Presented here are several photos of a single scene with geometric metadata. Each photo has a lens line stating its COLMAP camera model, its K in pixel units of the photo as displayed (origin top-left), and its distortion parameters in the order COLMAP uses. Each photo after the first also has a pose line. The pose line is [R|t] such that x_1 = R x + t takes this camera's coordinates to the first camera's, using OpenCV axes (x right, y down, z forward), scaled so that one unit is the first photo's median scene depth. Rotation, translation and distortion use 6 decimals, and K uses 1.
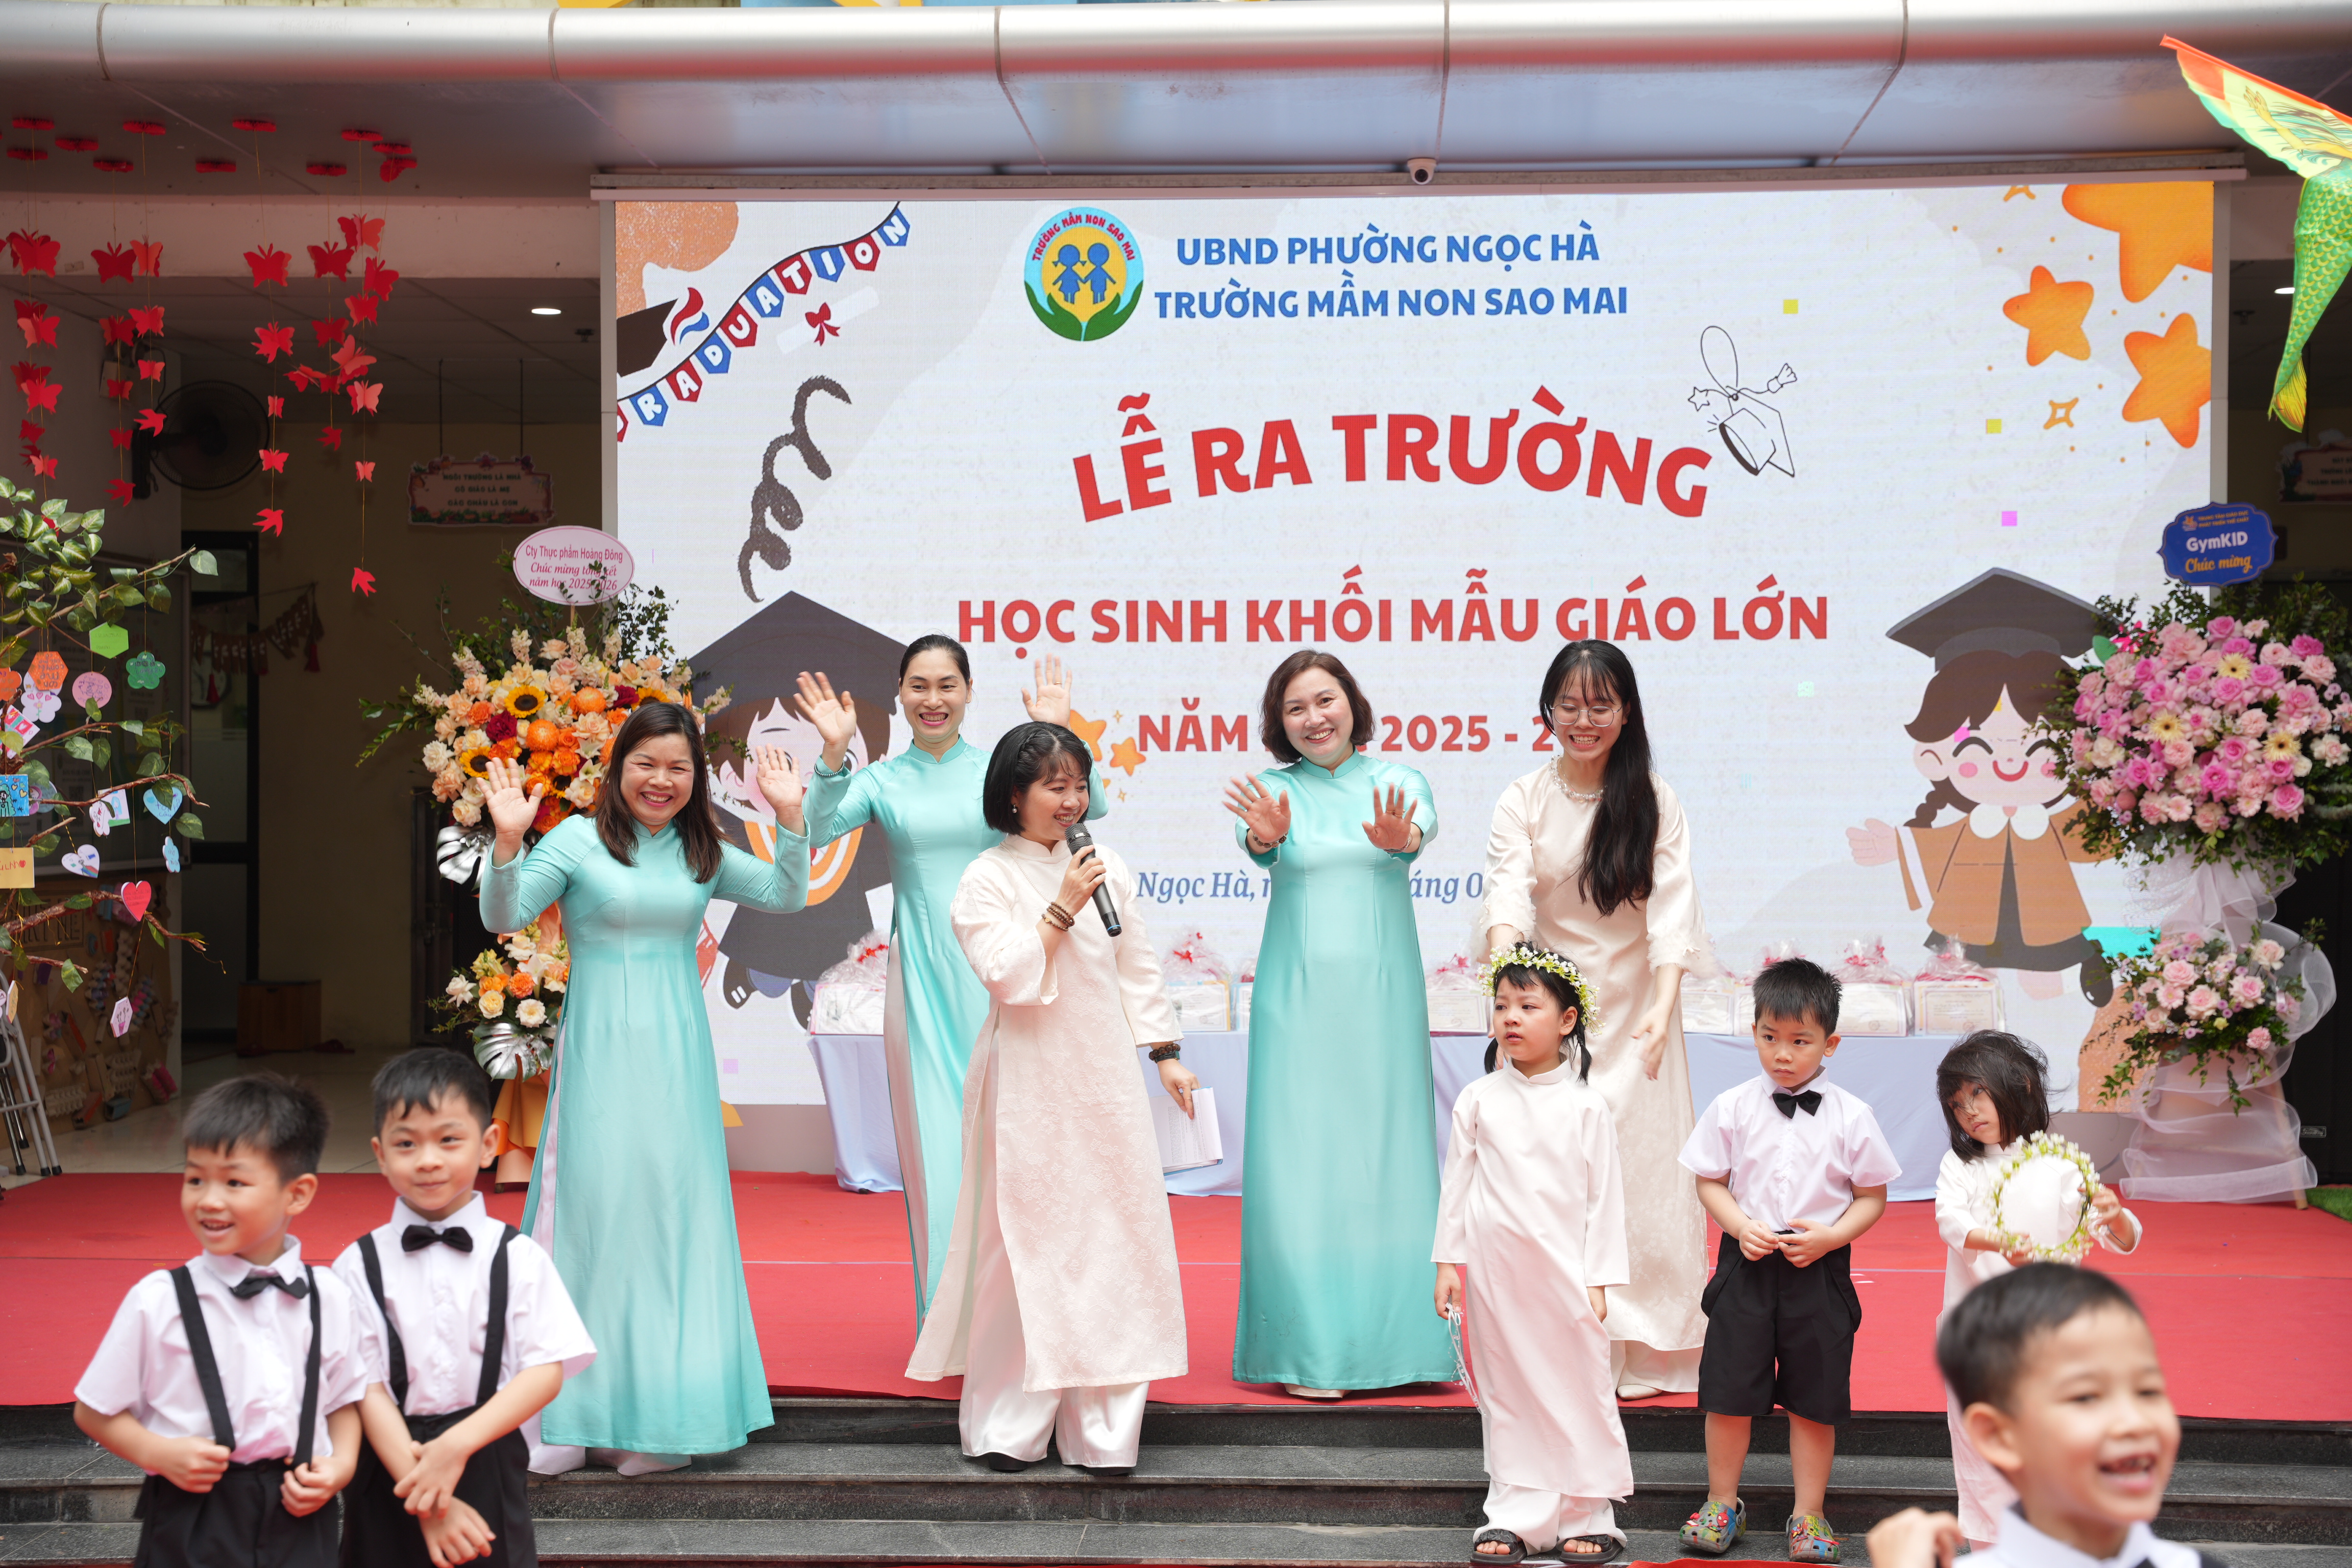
lens RADIAL K [[3672.2, 0, 1176.0], [0, 3672.2, 784.0], [0, 0, 1]] dist [0.179487, 0.126648]
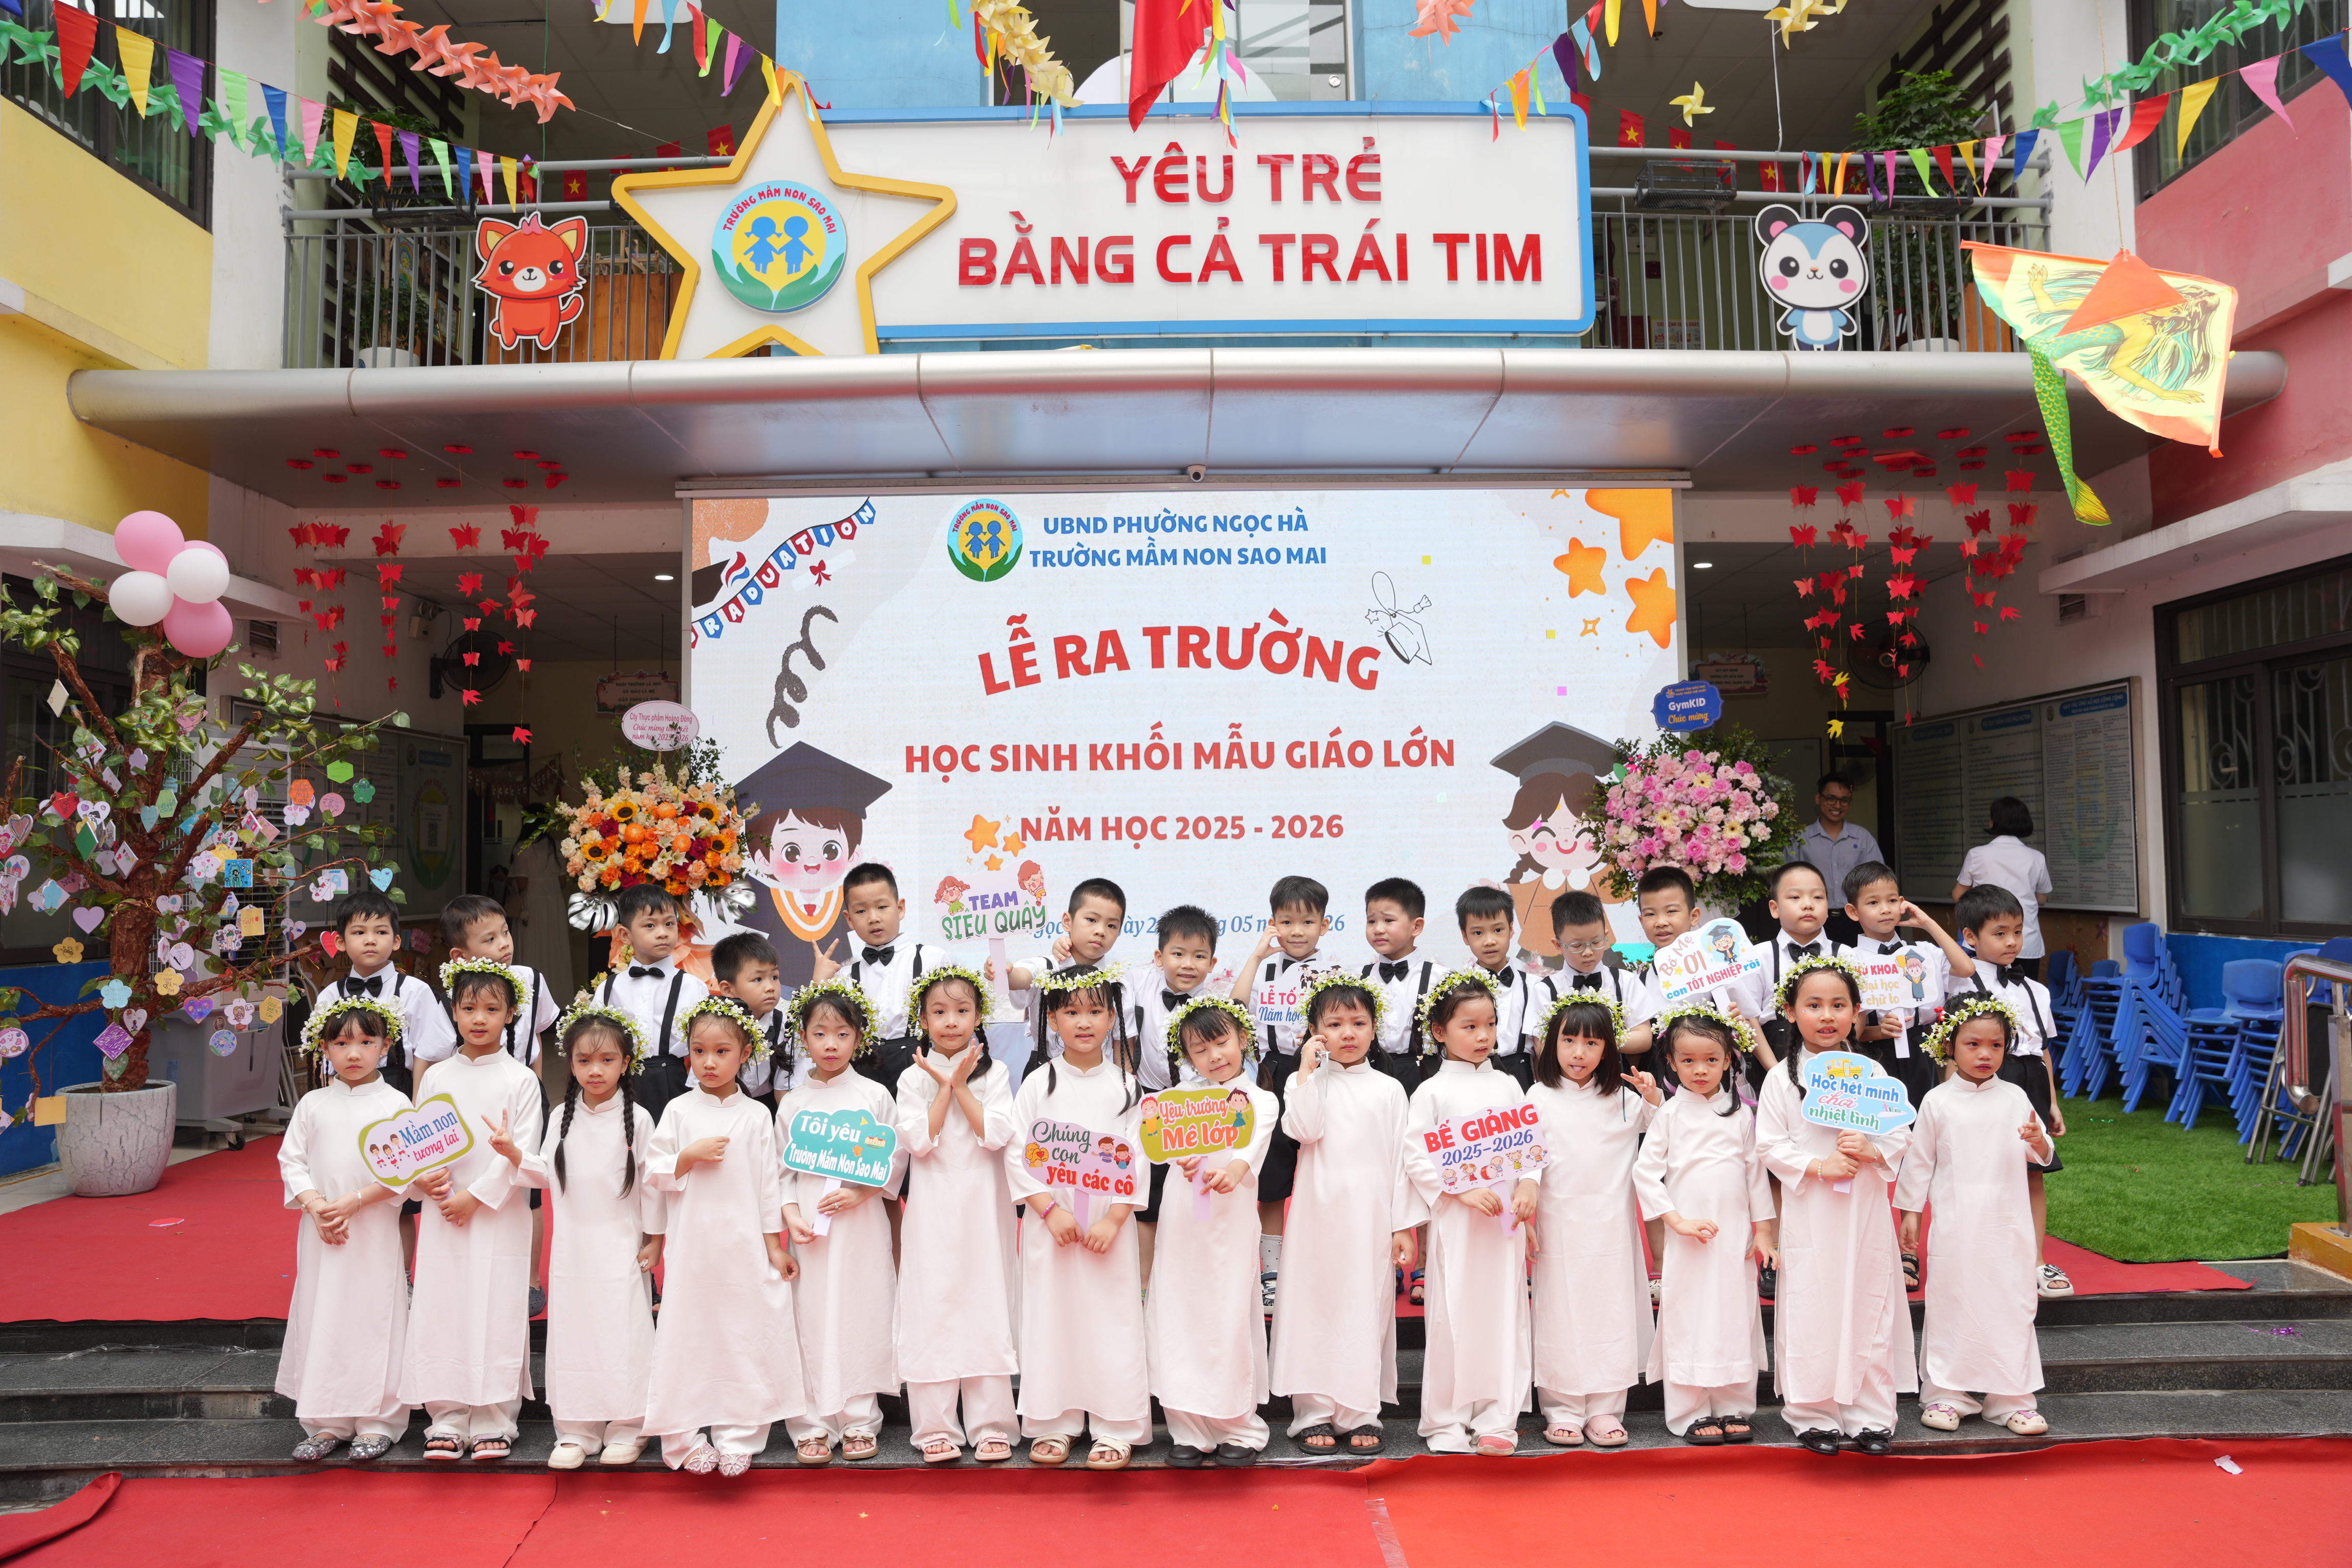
lens RADIAL K [[1768.0, 0, 1176.0], [0, 1768.0, 784.0], [0, 0, 1]] dist [-0.142330, 0.136086]
pose [[0.998474, -0.008279, 0.054601, 0.014919], [0.010927, 0.998770, -0.048372, 0.003929], [-0.054133, 0.048894, 0.997336, 0.248159]]
